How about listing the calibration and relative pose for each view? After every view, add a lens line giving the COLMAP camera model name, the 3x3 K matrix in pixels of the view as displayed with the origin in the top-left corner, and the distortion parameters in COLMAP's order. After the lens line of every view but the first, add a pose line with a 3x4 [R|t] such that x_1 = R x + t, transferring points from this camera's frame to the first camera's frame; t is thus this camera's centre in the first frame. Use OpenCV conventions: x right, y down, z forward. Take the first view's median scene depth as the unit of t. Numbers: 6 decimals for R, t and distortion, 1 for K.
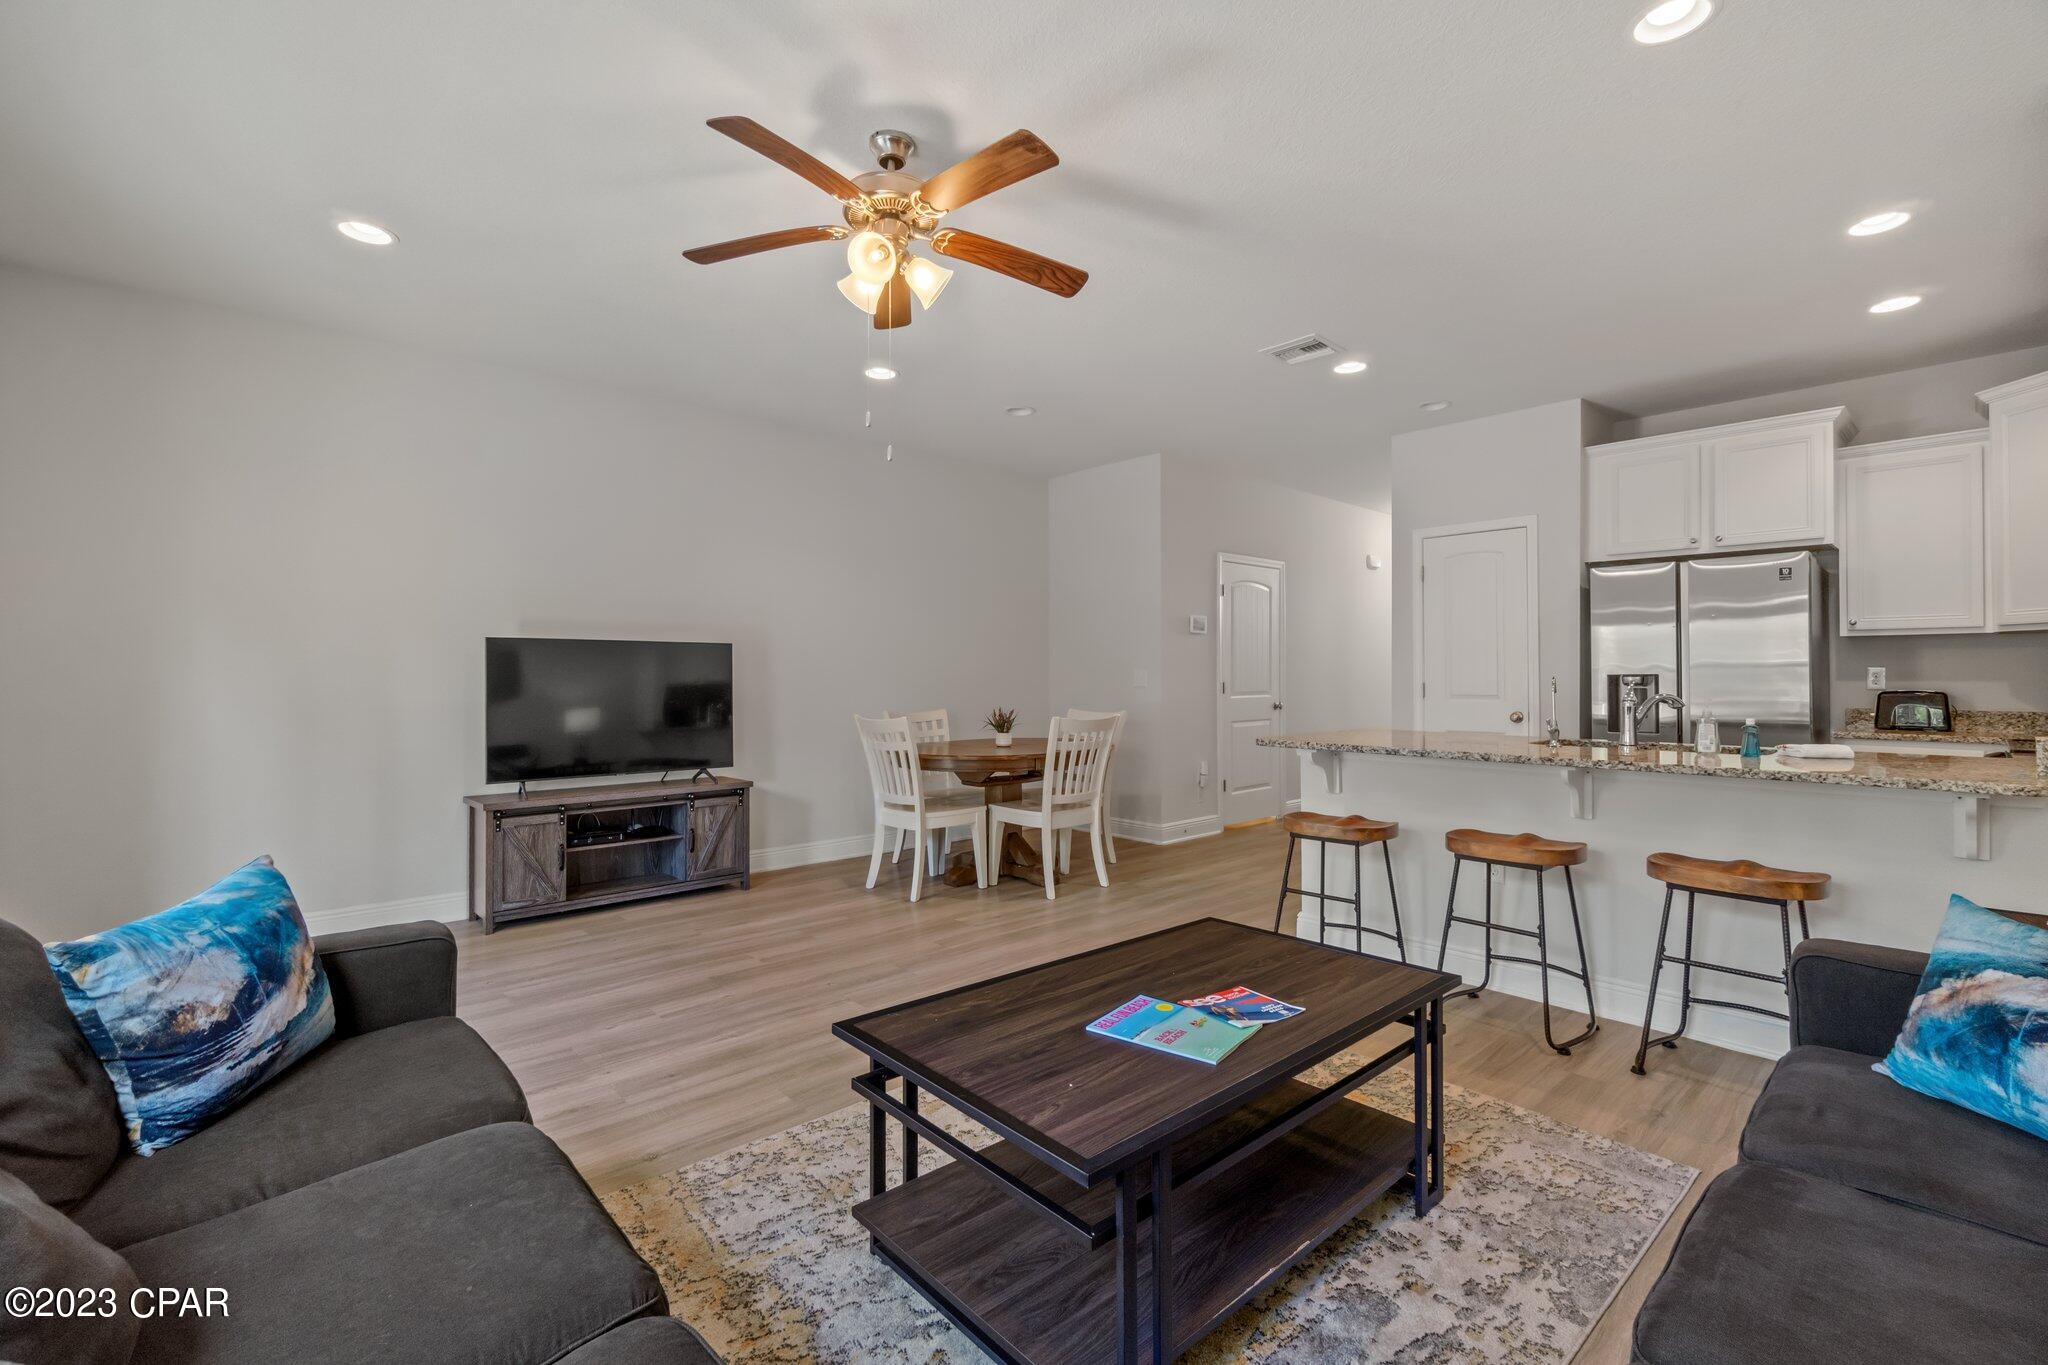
lens RADIAL K [[884.0, 0, 1029.1], [0, 884.0, 664.6], [0, 0, 1]] dist [-0.000816, -0.000483]
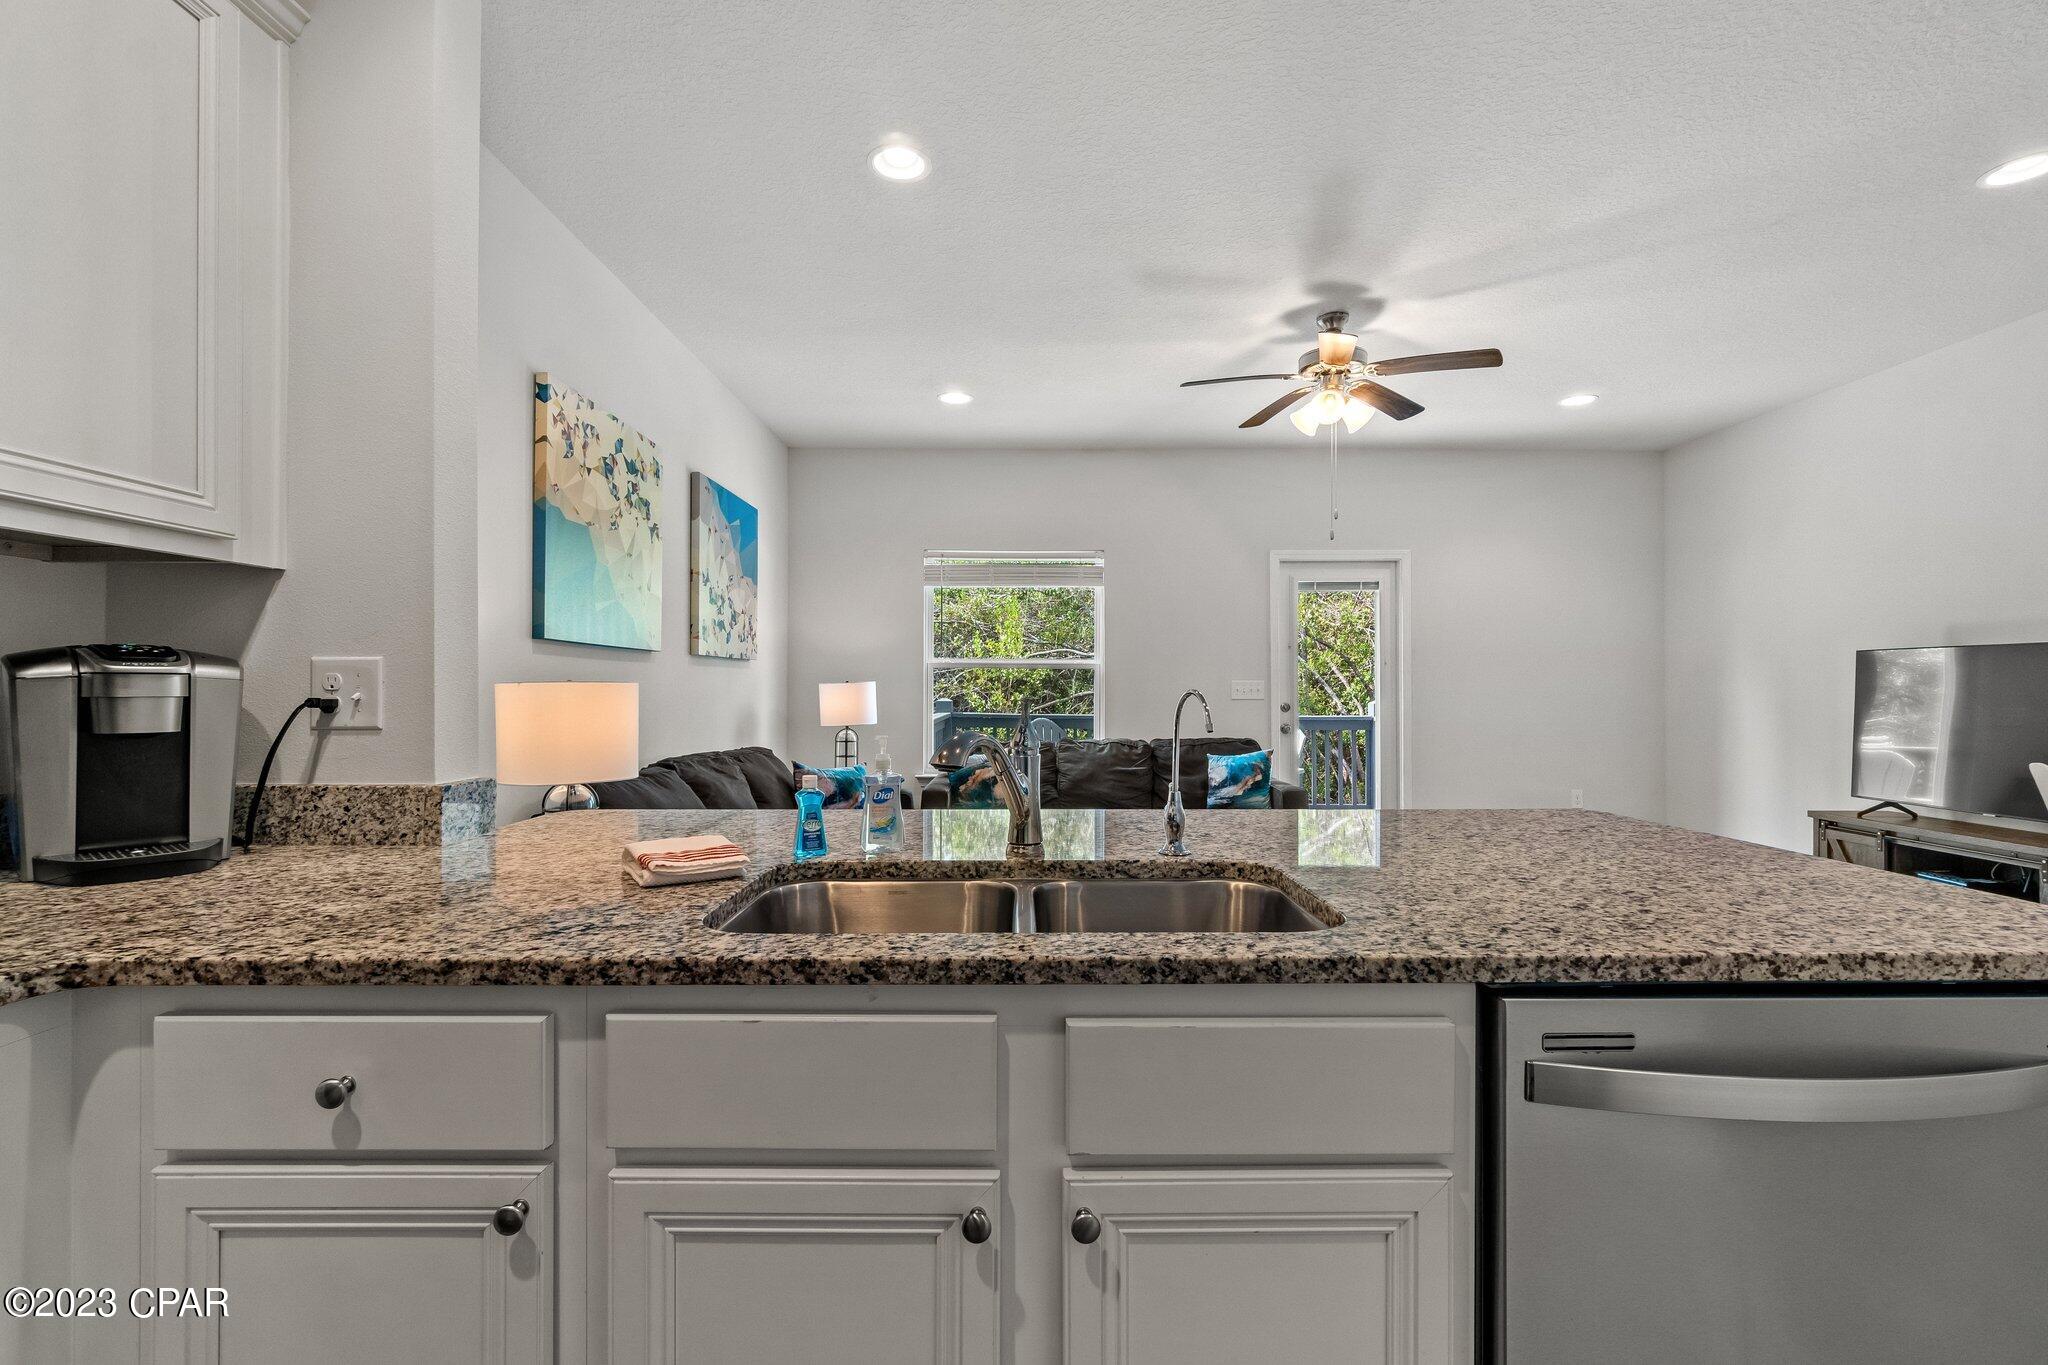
lens RADIAL K [[884.0, 0, 1029.1], [0, 884.0, 685.5], [0, 0, 1]] dist [-0.000816, -0.000483]
pose [[-0.684773, -0.004604, -0.728742, 0.868842], [0.007680, 0.999879, -0.013534, 0.017267], [0.728716, -0.014864, -0.684655, 1.144596]]
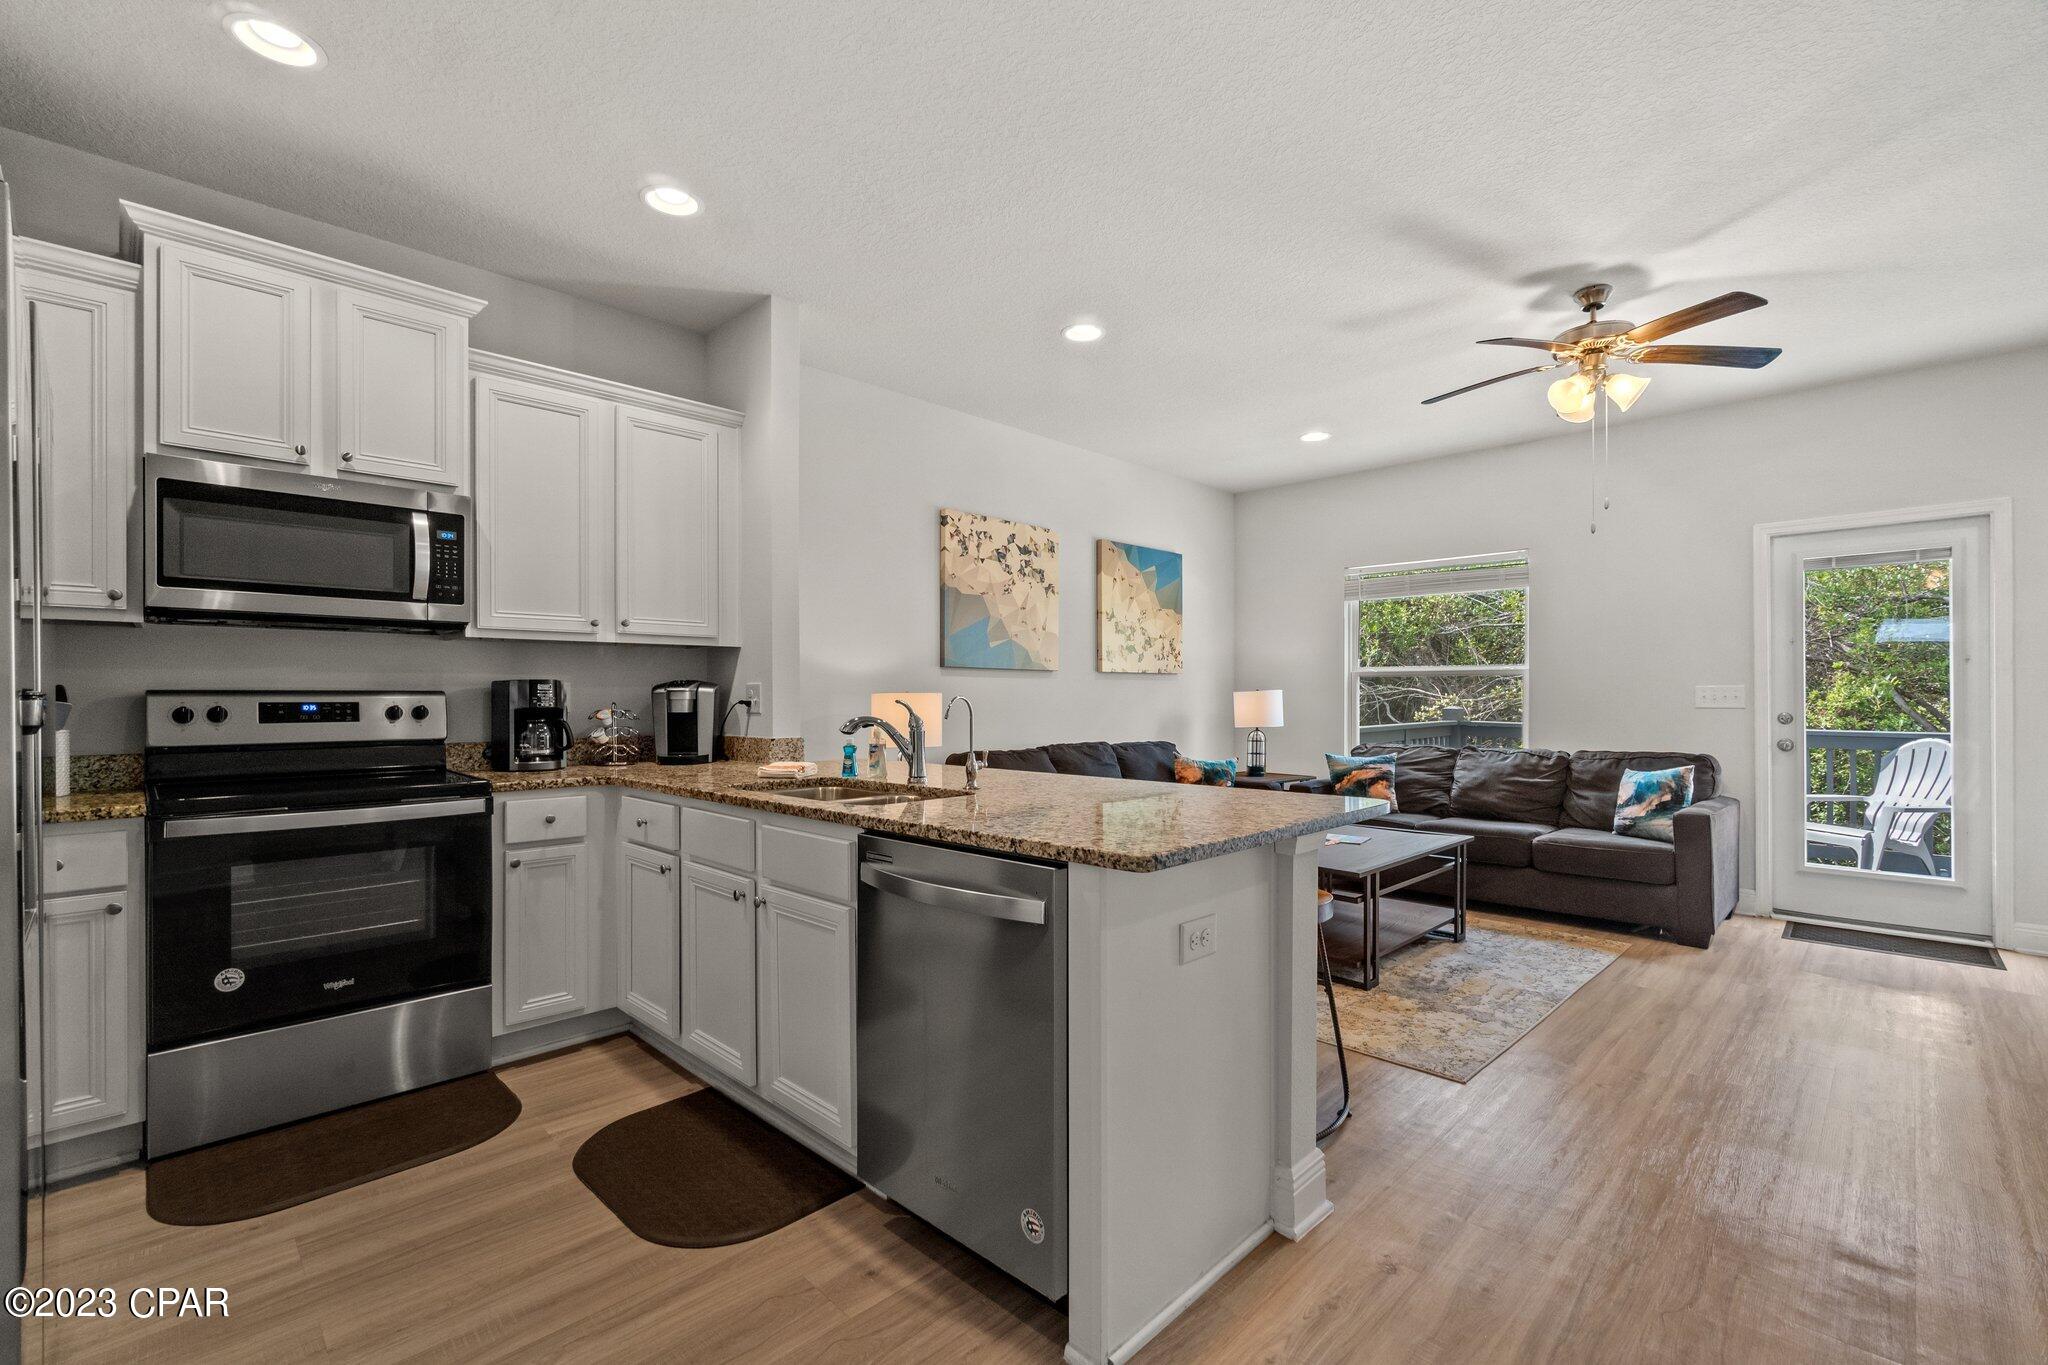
lens RADIAL K [[884.0, 0, 1030.8], [0, 884.0, 695.4], [0, 0, 1]] dist [-0.000816, -0.000483]
pose [[-0.999152, -0.000348, -0.041178, 0.524418], [0.000260, 0.999891, -0.014761, 0.024122], [0.041179, -0.014759, -0.999043, 1.612987]]
